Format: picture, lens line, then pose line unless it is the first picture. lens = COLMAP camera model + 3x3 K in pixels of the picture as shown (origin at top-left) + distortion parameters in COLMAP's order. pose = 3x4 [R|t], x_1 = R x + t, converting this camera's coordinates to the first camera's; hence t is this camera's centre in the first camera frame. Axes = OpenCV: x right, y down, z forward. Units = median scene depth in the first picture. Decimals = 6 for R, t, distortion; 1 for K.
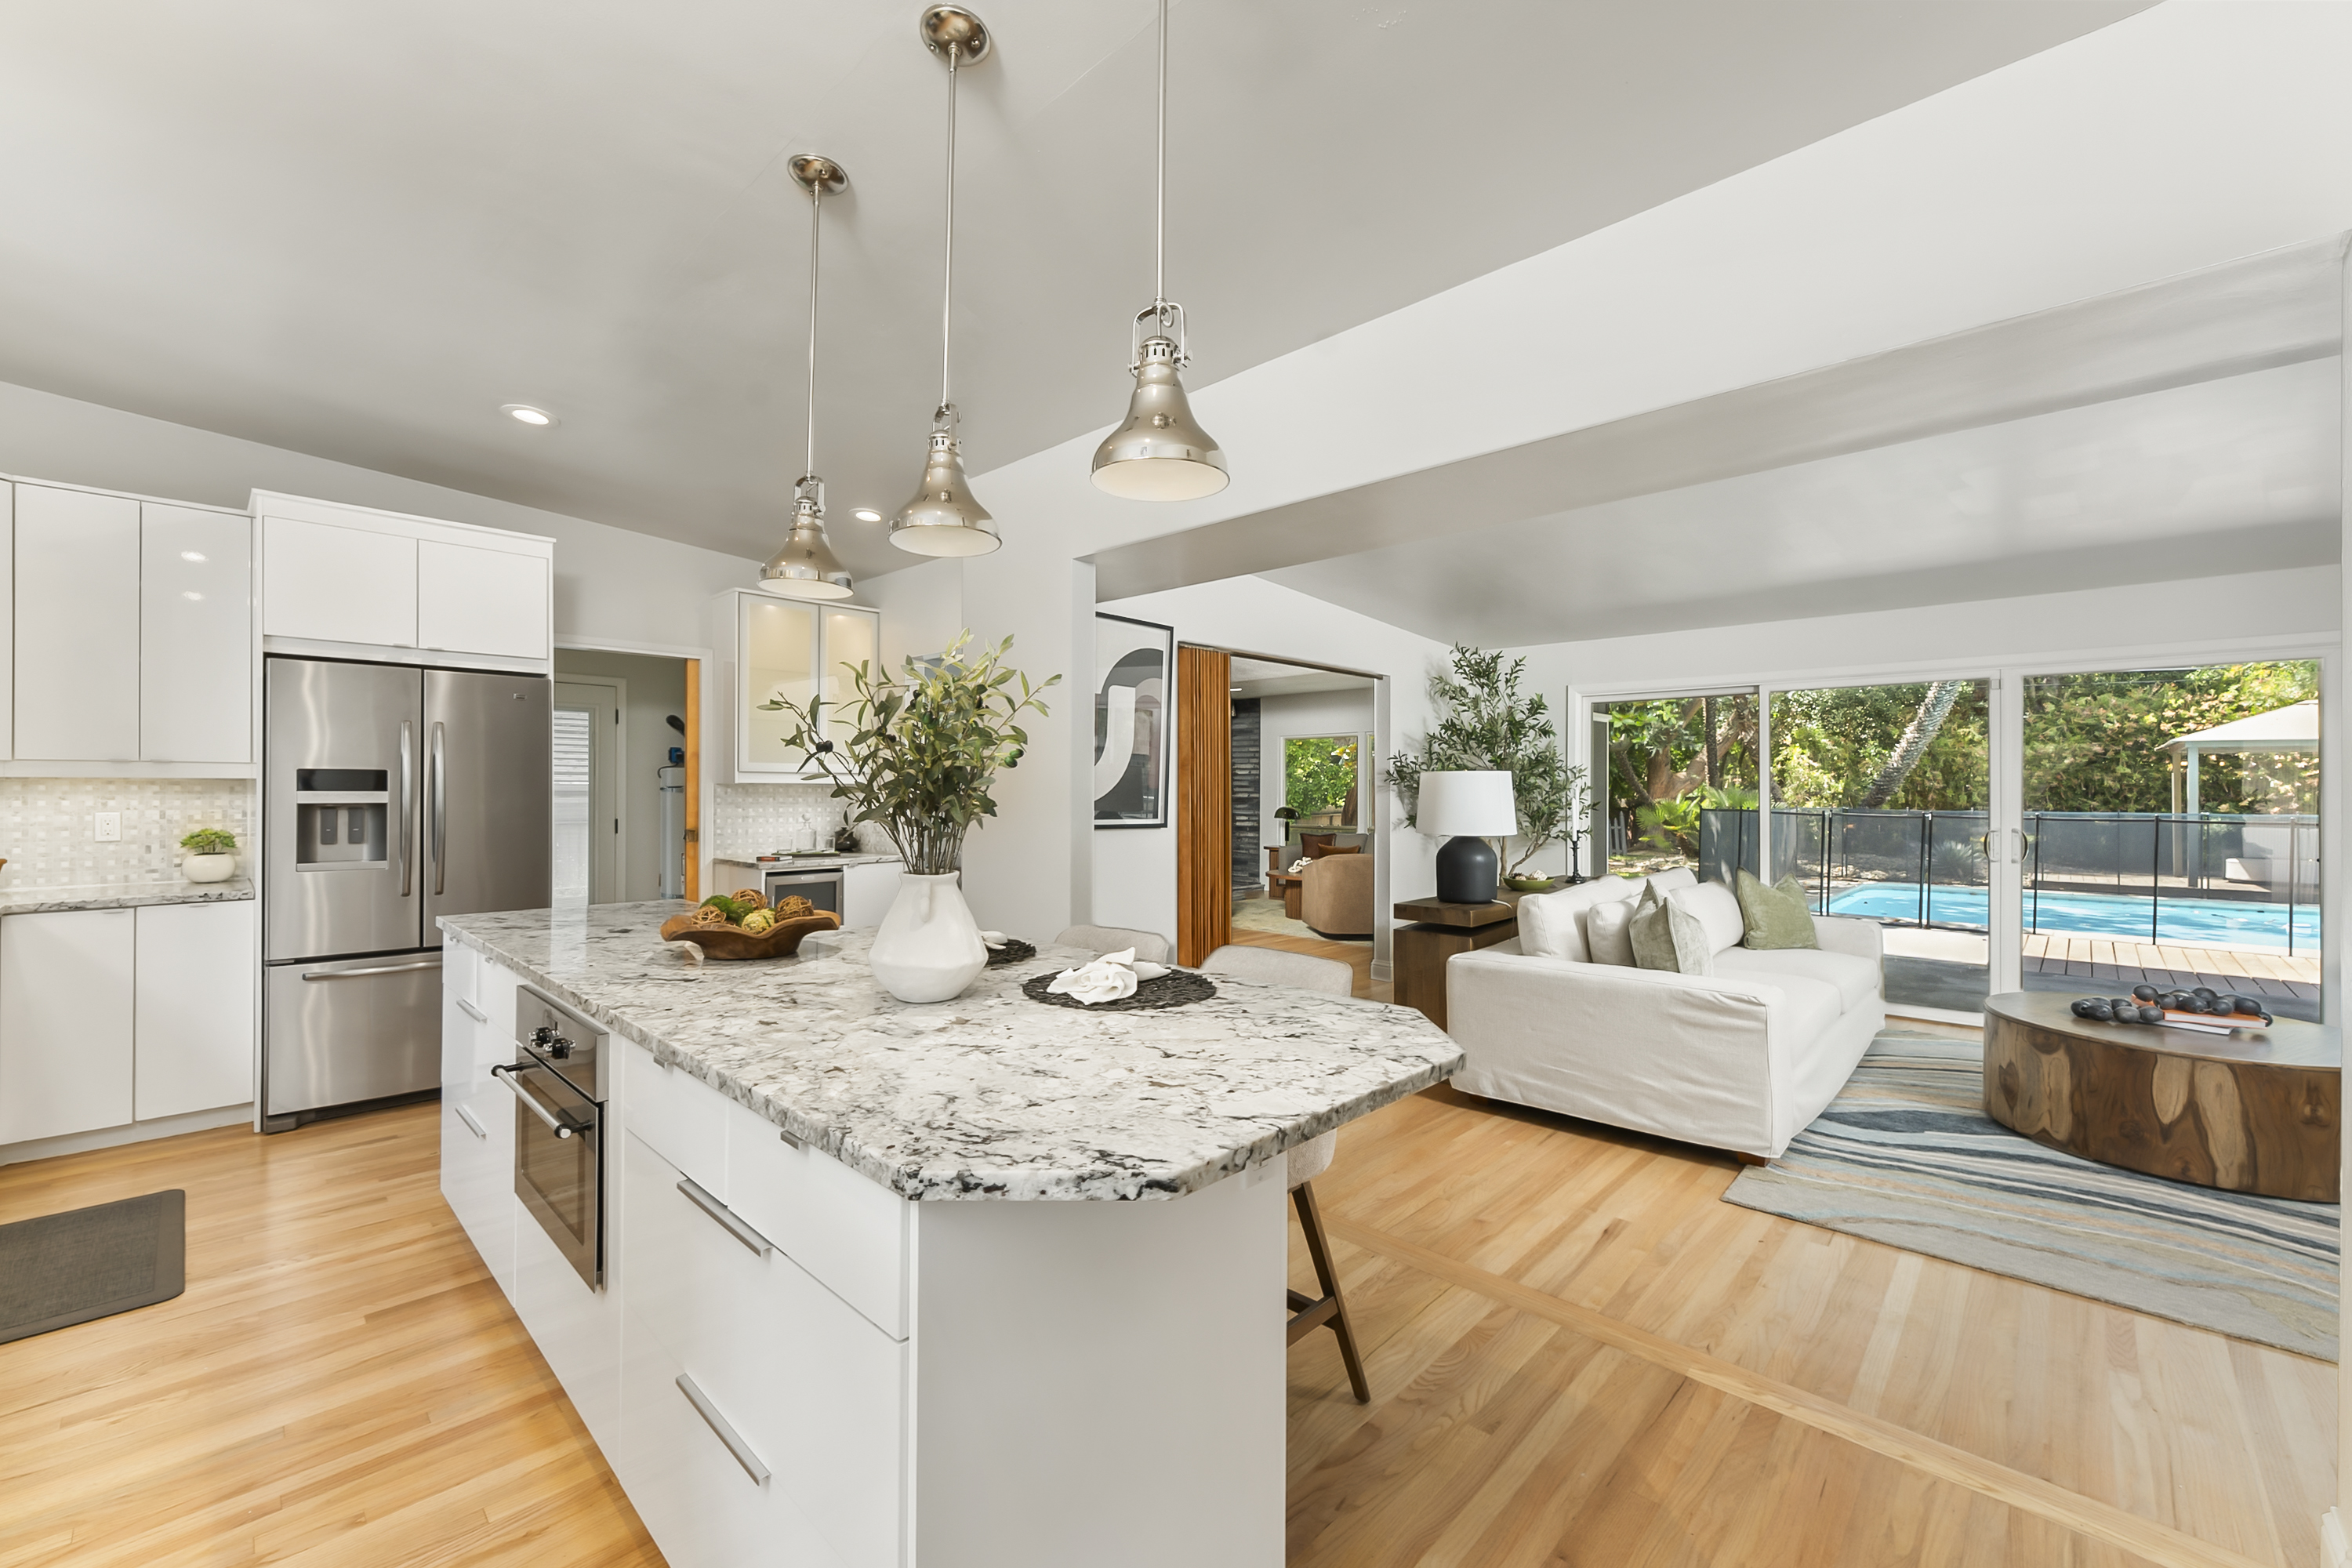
lens RADIAL K [[938.5, 0, 1170.1], [0, 938.5, 789.9], [0, 0, 1]] dist [0.001058, -0.000688]
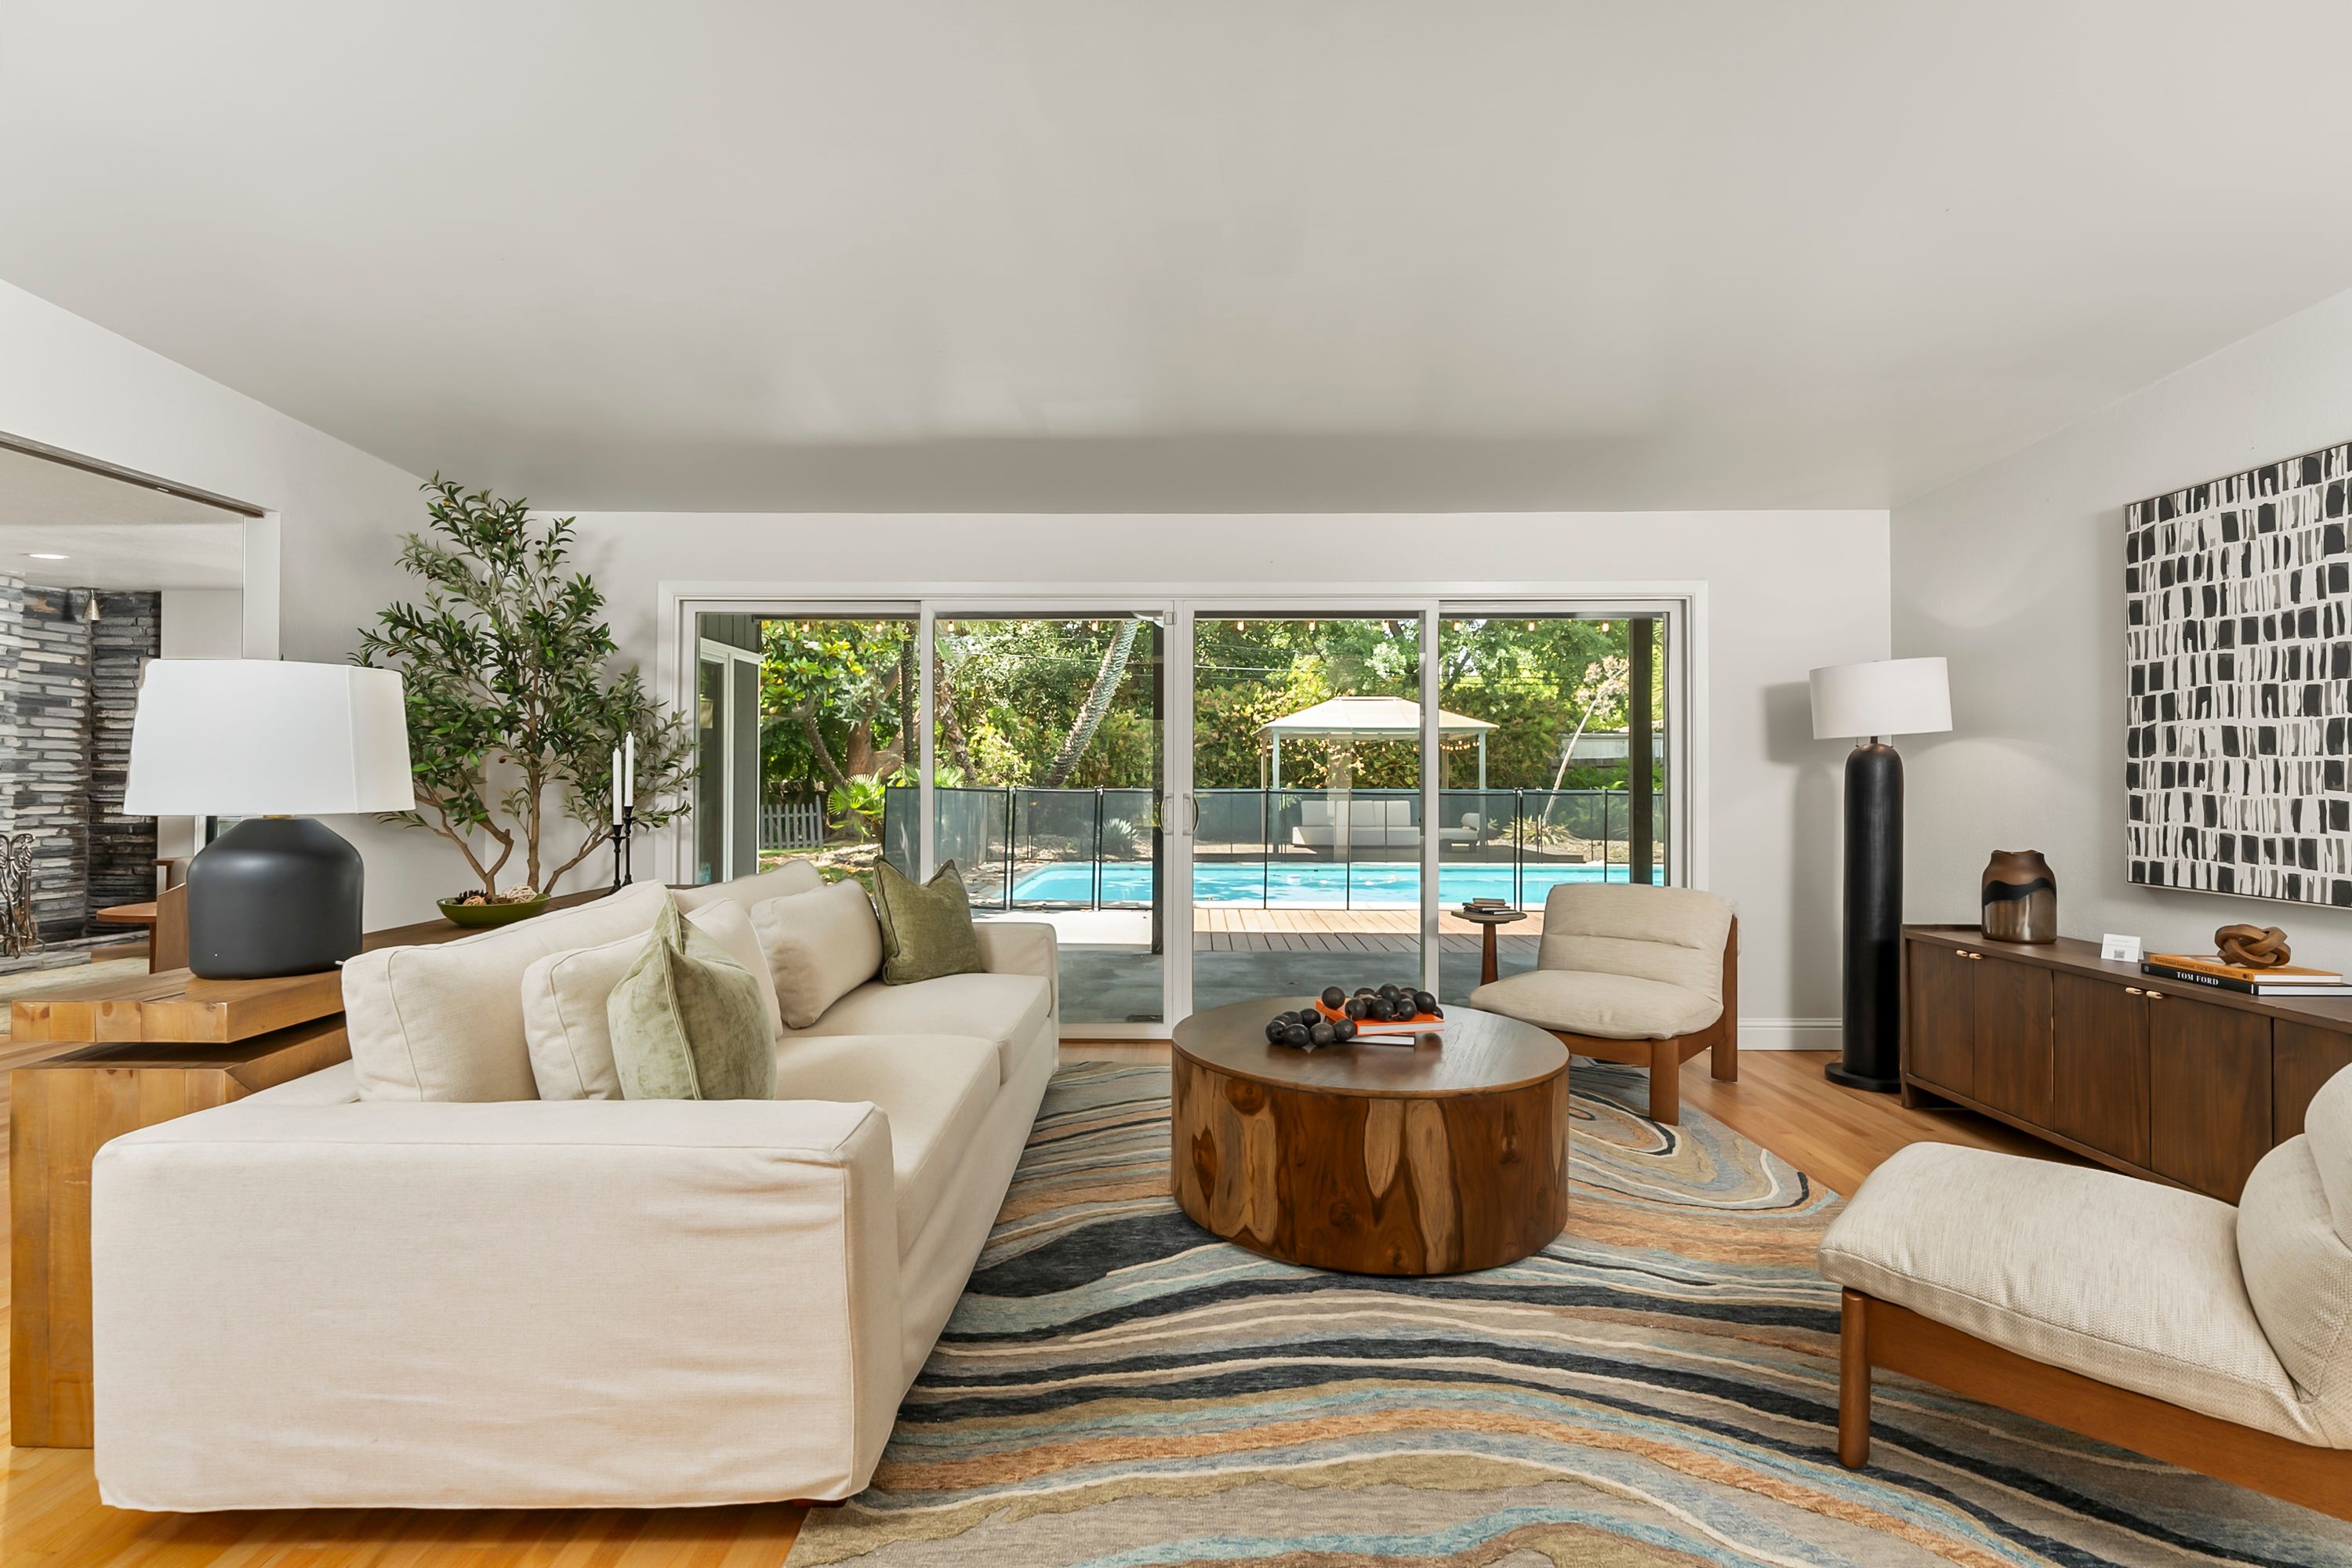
lens RADIAL K [[1072.5, 0, 1175.2], [0, 1072.5, 765.6], [0, 0, 1]] dist [-0.001060, -0.000393]
pose [[0.729727, 0.007849, 0.683694, 0.328645], [-0.000942, 0.999945, -0.010474, 0.035238], [-0.683738, 0.006999, 0.729694, 0.422945]]
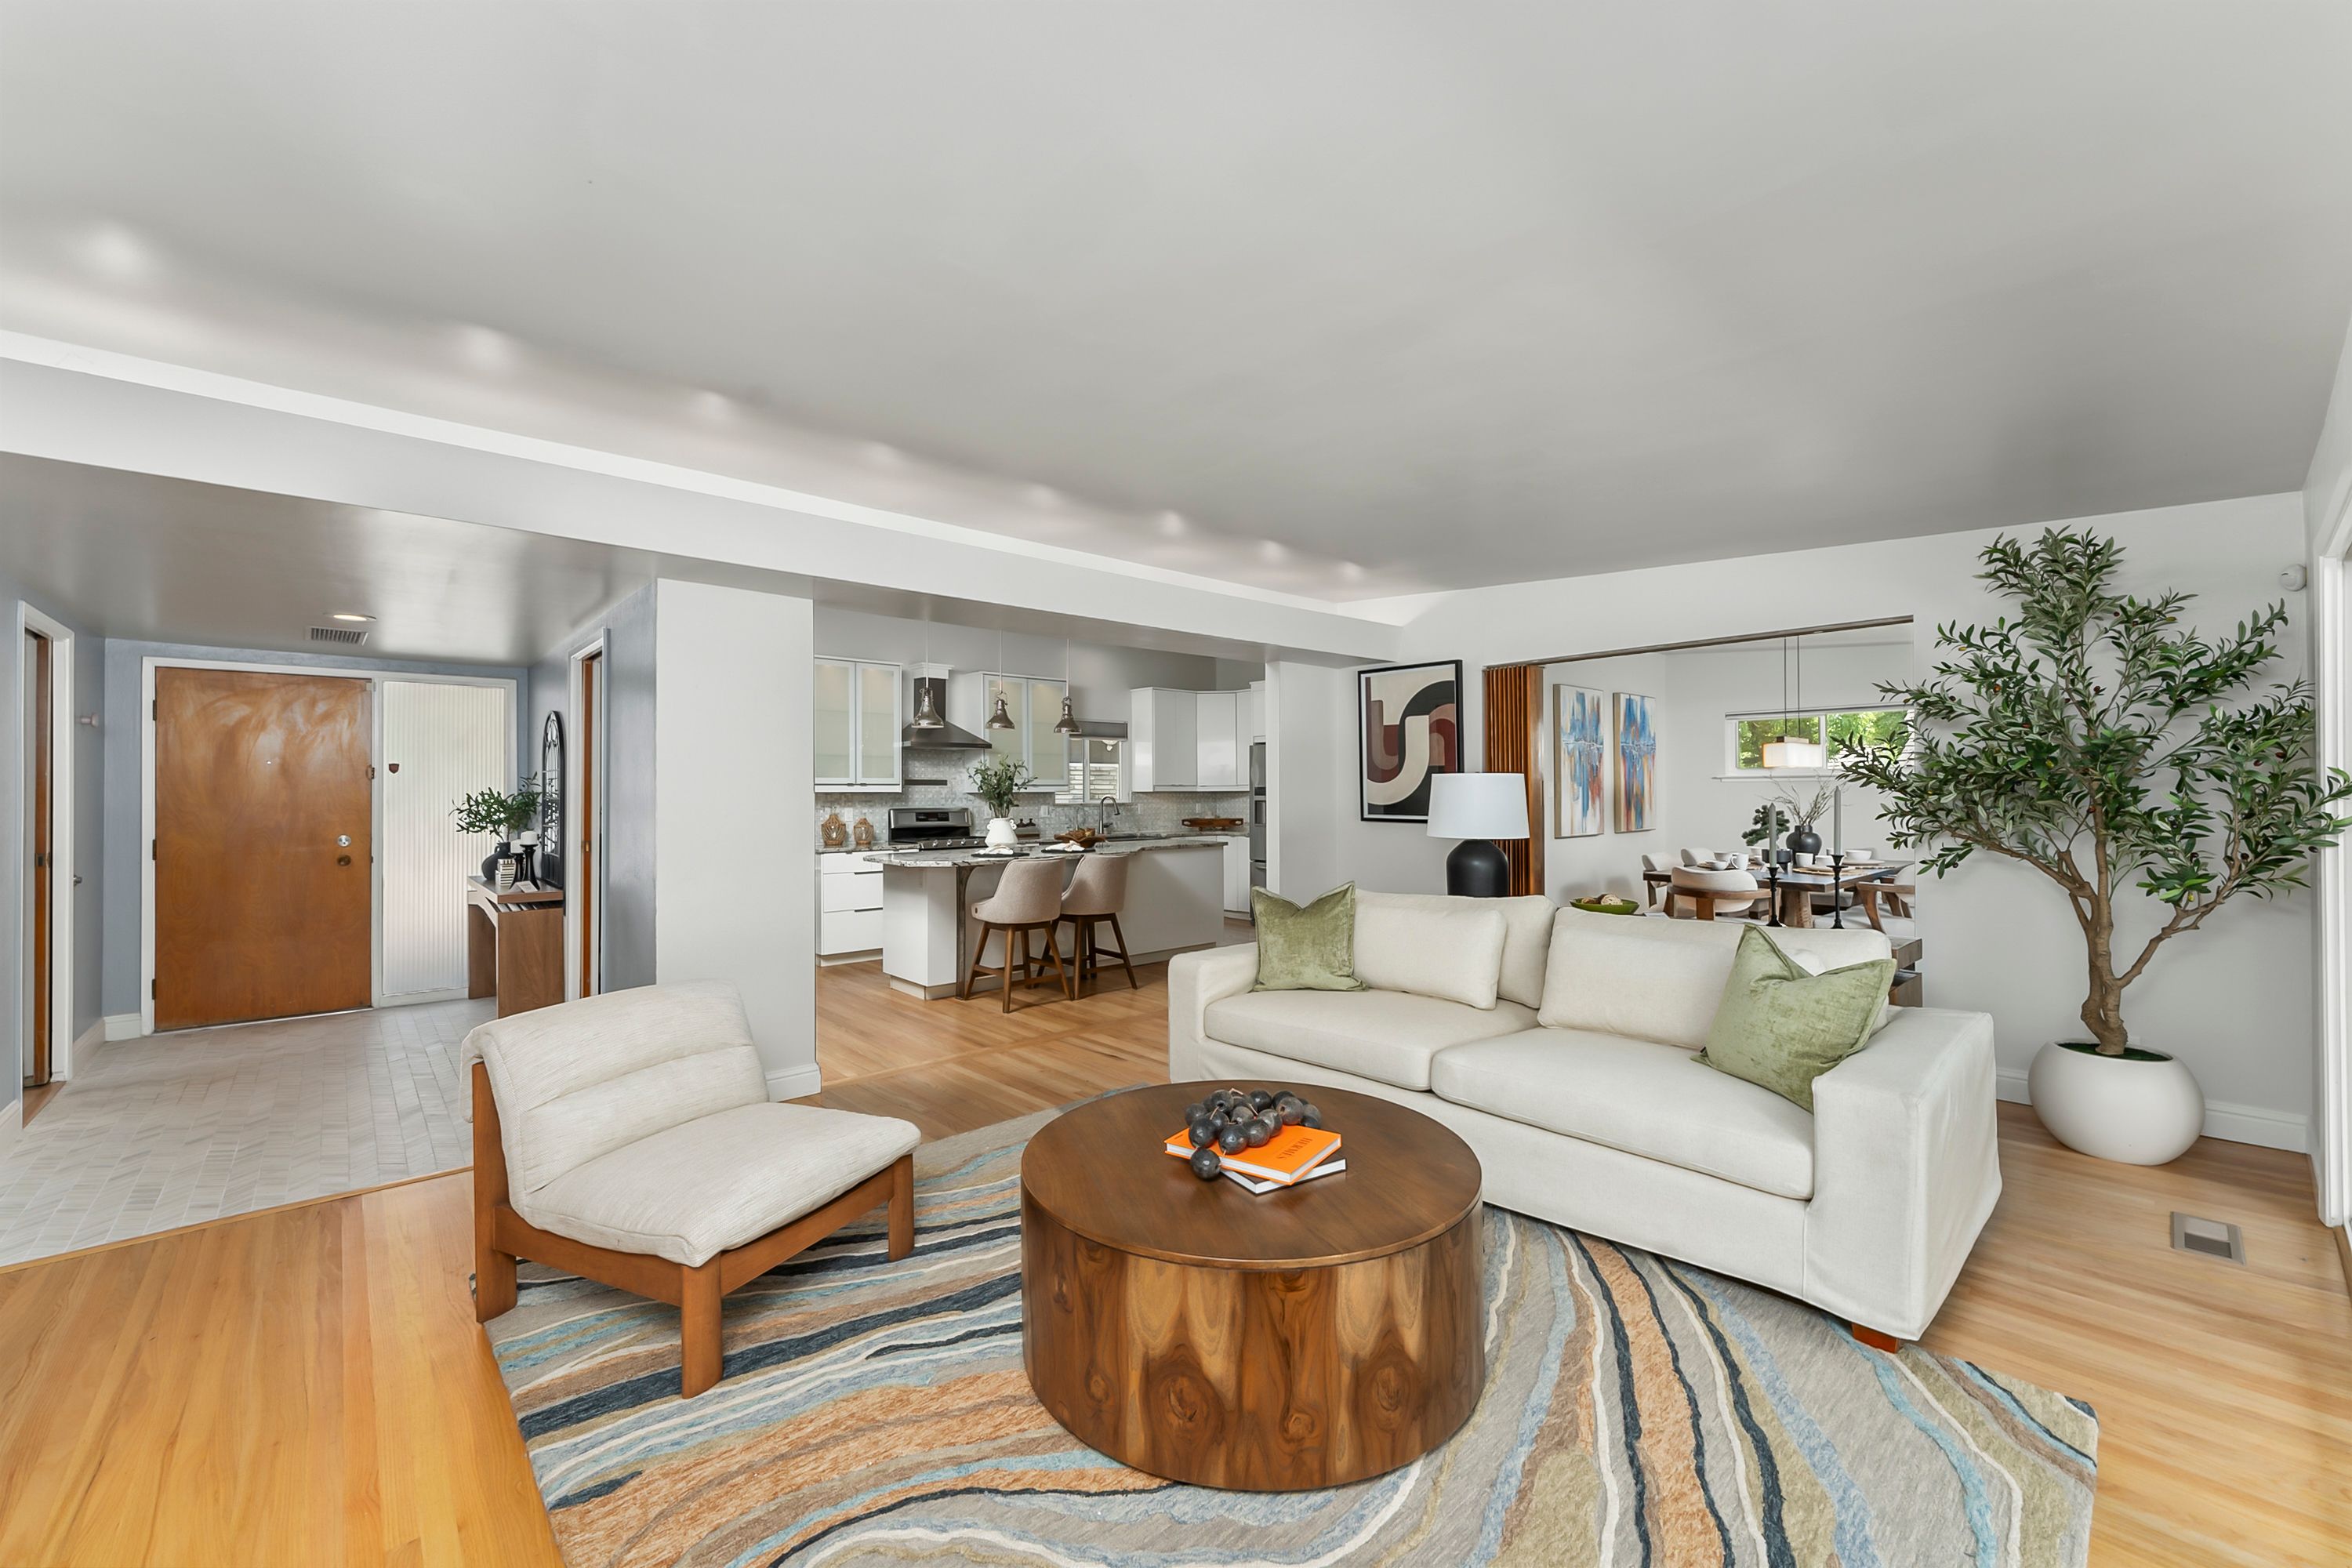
lens RADIAL K [[933.1, 0, 1168.1], [0, 933.1, 786.8], [0, 0, 1]] dist [0.001192, -0.000063]
pose [[-0.077282, -0.009611, -0.996963, 1.570272], [0.006402, 0.999928, -0.010136, 0.001908], [0.996989, -0.007166, -0.077215, 0.904811]]
